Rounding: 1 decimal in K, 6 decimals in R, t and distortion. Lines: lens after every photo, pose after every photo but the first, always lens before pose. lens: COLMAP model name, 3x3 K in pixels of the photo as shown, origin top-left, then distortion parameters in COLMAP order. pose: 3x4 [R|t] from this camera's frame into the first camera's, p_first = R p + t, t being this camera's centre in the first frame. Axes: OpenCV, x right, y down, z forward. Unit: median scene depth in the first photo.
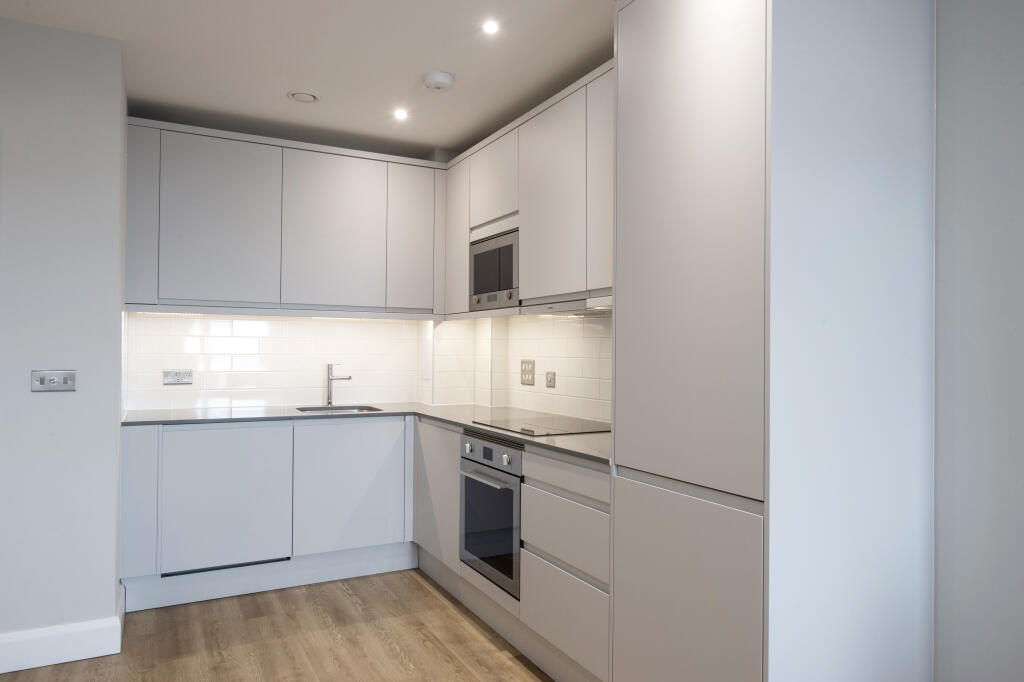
lens RADIAL K [[682.7, 0, 512.0], [0, 682.7, 341.0], [0, 0, 1]] dist [-0.002274, -0.000743]
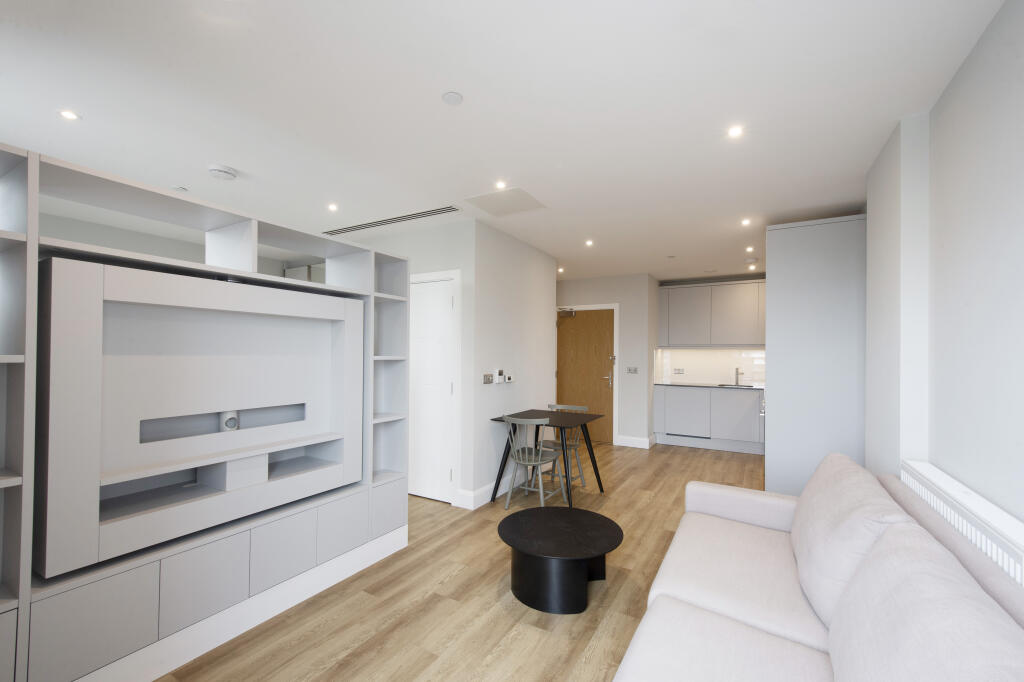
lens RADIAL K [[434.0, 0, 512.0], [0, 434.0, 341.0], [0, 0, 1]] dist [-0.000076, 0.000001]
pose [[0.529976, -0.029018, -0.847516, 0.681146], [0.006533, 0.999524, -0.030138, -0.022082], [0.847987, 0.010436, 0.529914, -0.549226]]
